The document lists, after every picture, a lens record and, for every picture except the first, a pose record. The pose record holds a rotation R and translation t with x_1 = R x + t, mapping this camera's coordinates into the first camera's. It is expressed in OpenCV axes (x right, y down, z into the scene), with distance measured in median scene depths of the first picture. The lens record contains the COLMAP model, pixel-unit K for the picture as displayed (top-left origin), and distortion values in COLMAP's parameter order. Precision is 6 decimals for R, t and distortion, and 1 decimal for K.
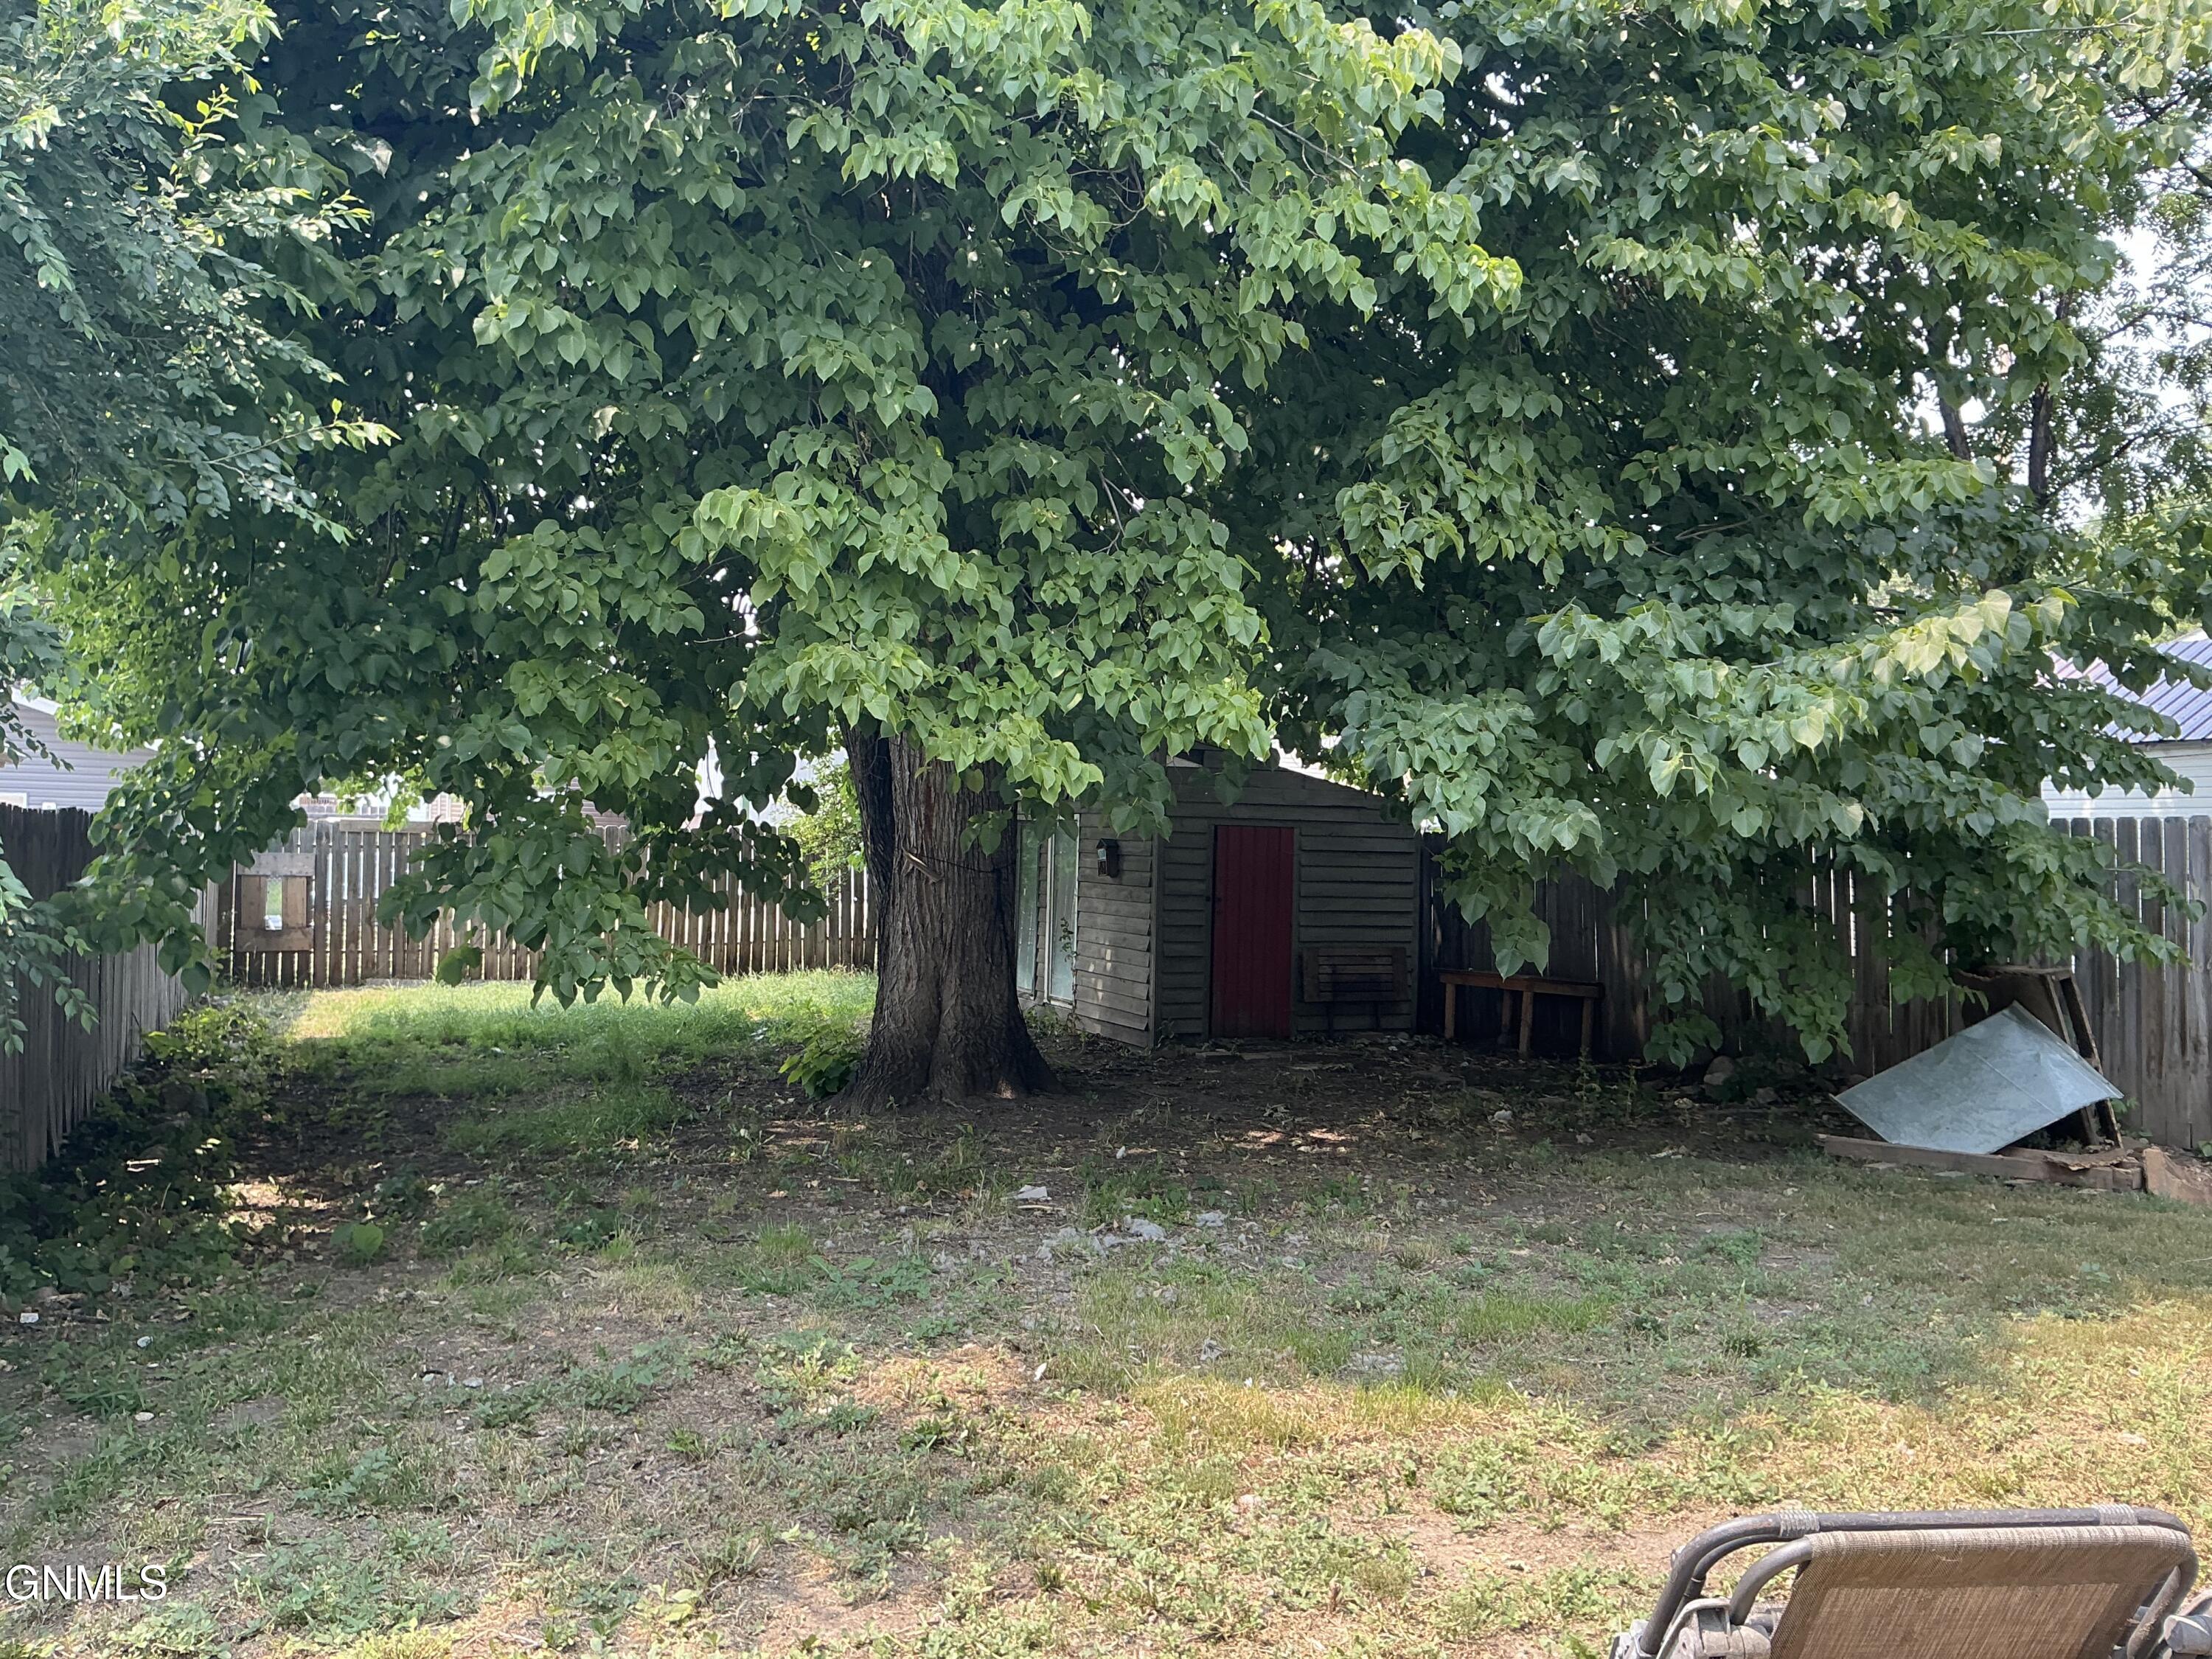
lens RADIAL K [[1879.1, 0, 1108.5], [0, 1879.1, 832.3], [0, 0, 1]] dist [0.104509, -0.187170]
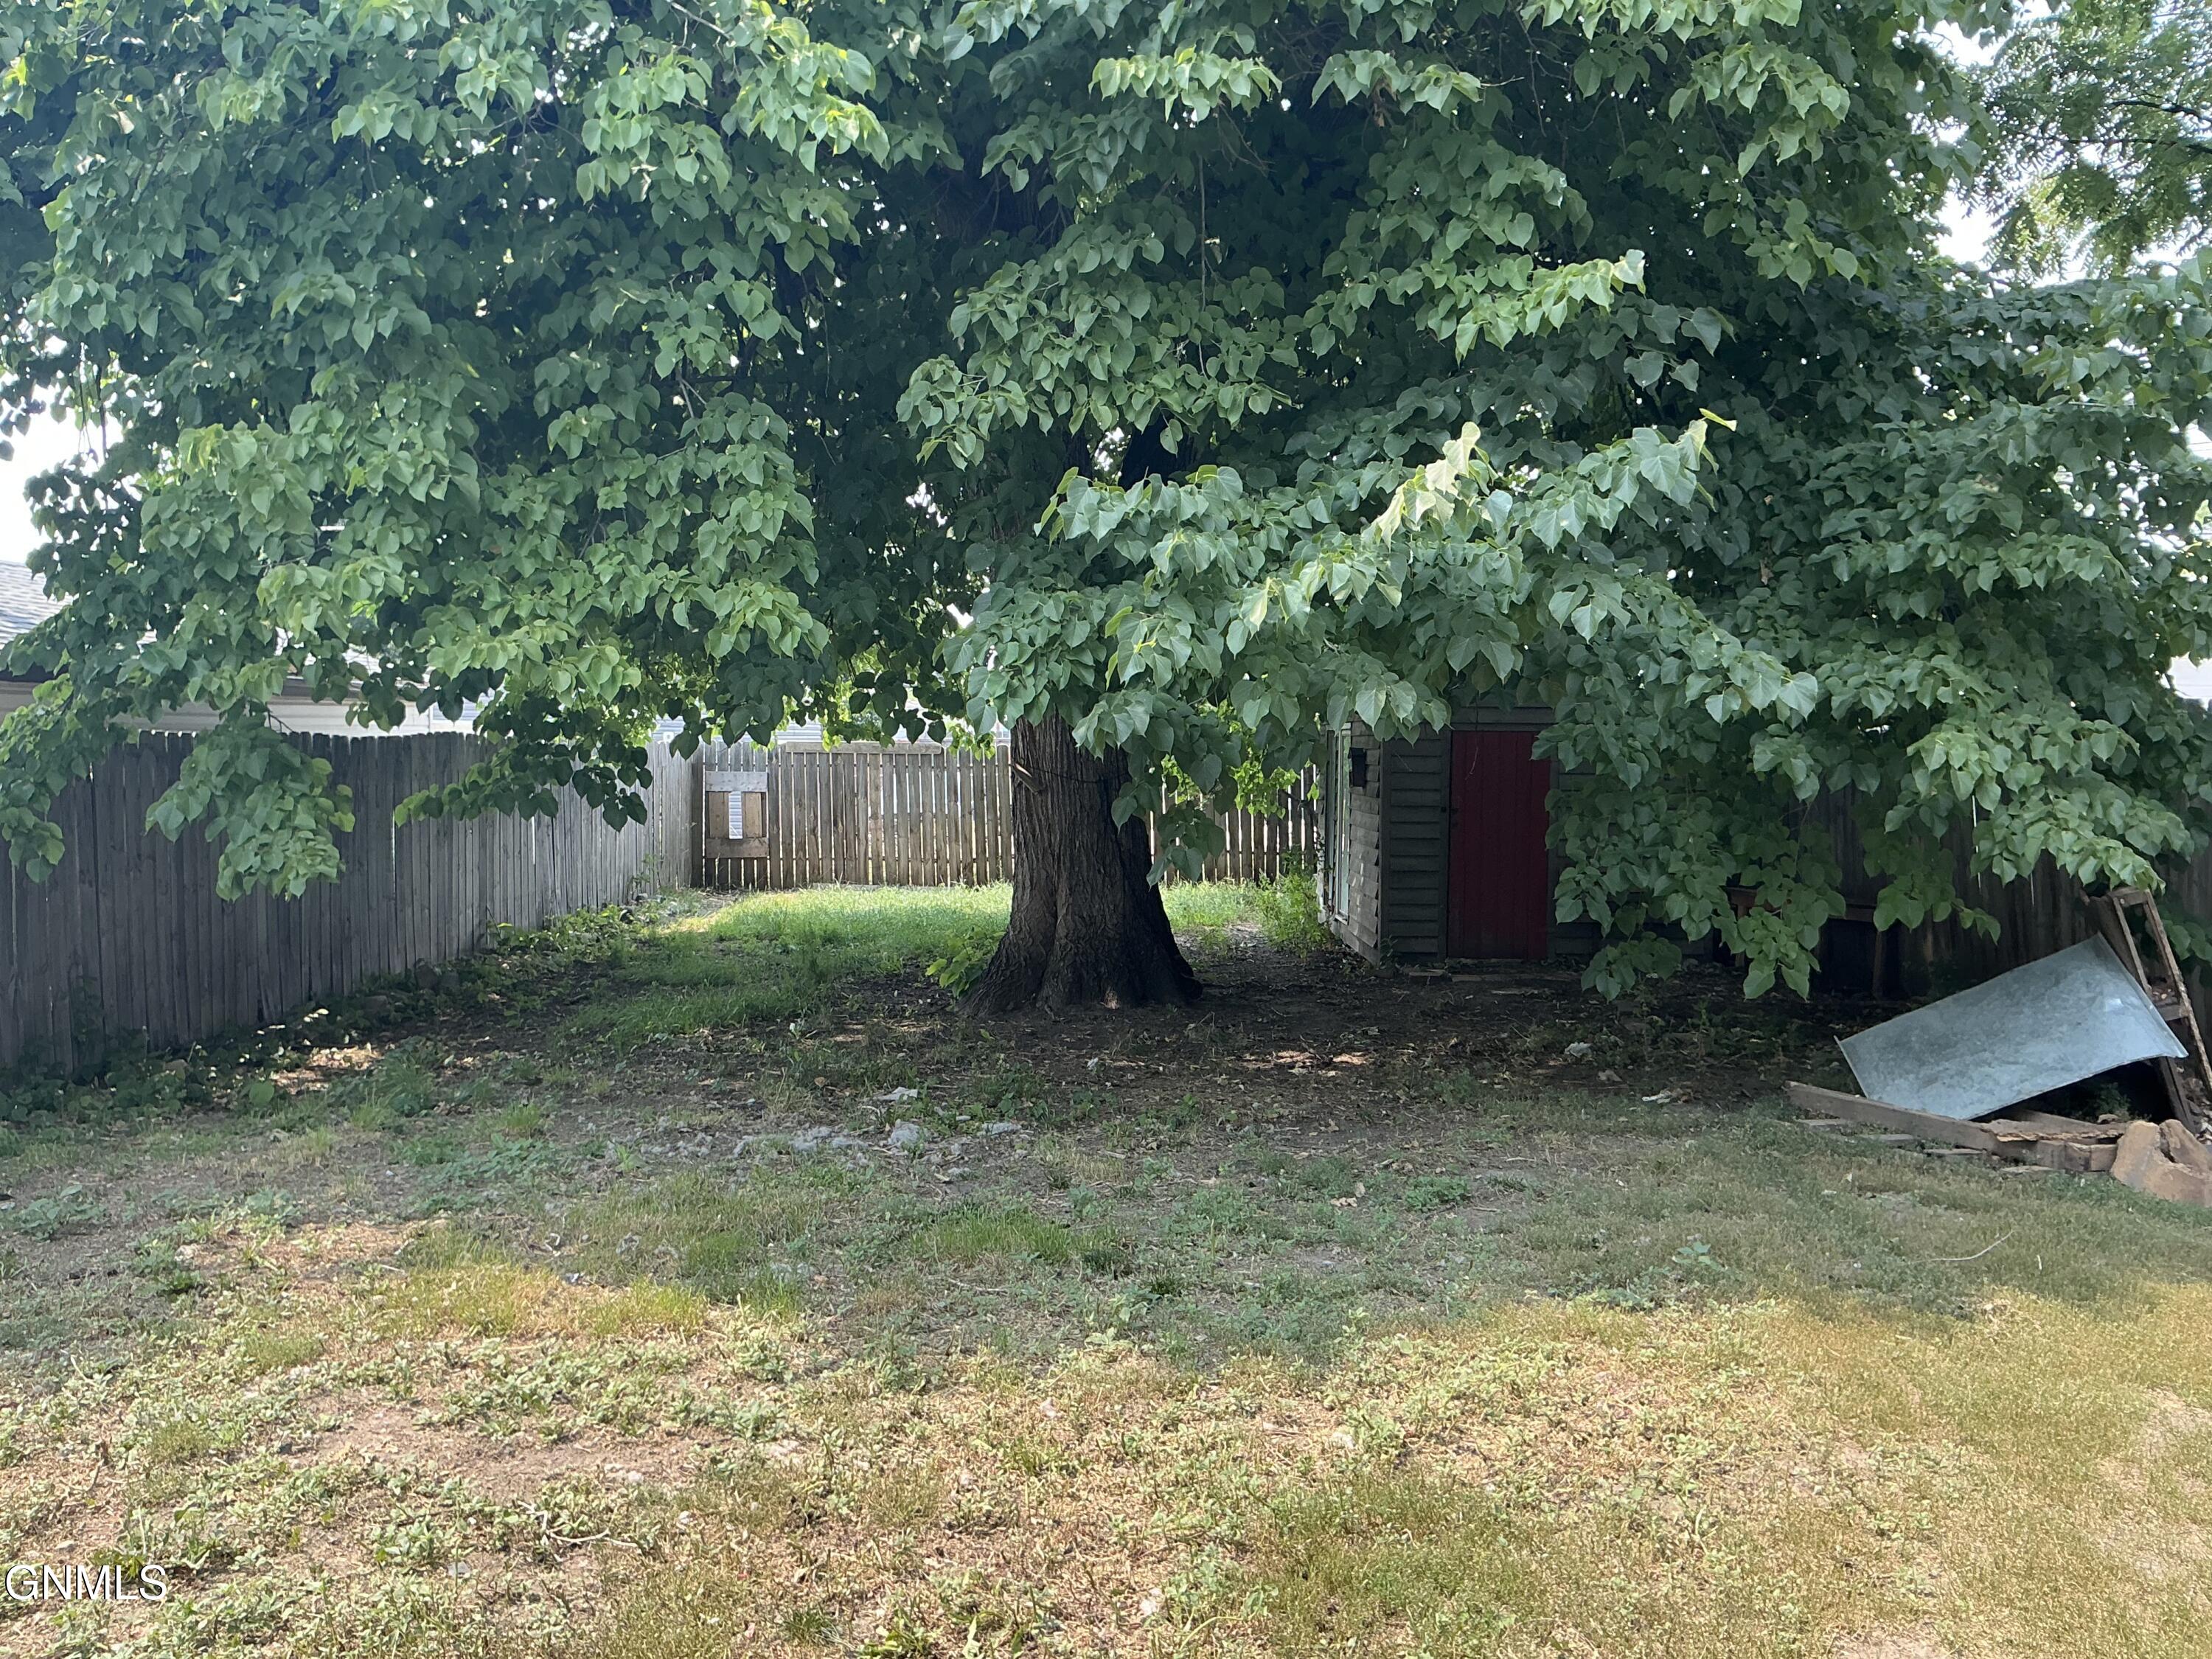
lens RADIAL K [[1879.1, 0, 1113.2], [0, 1879.1, 830.8], [0, 0, 1]] dist [0.104509, -0.187170]
pose [[0.912924, 0.002596, -0.408120, 0.450166], [0.014943, 0.999097, 0.039781, 0.009840], [0.407855, -0.042416, 0.912061, 0.123927]]
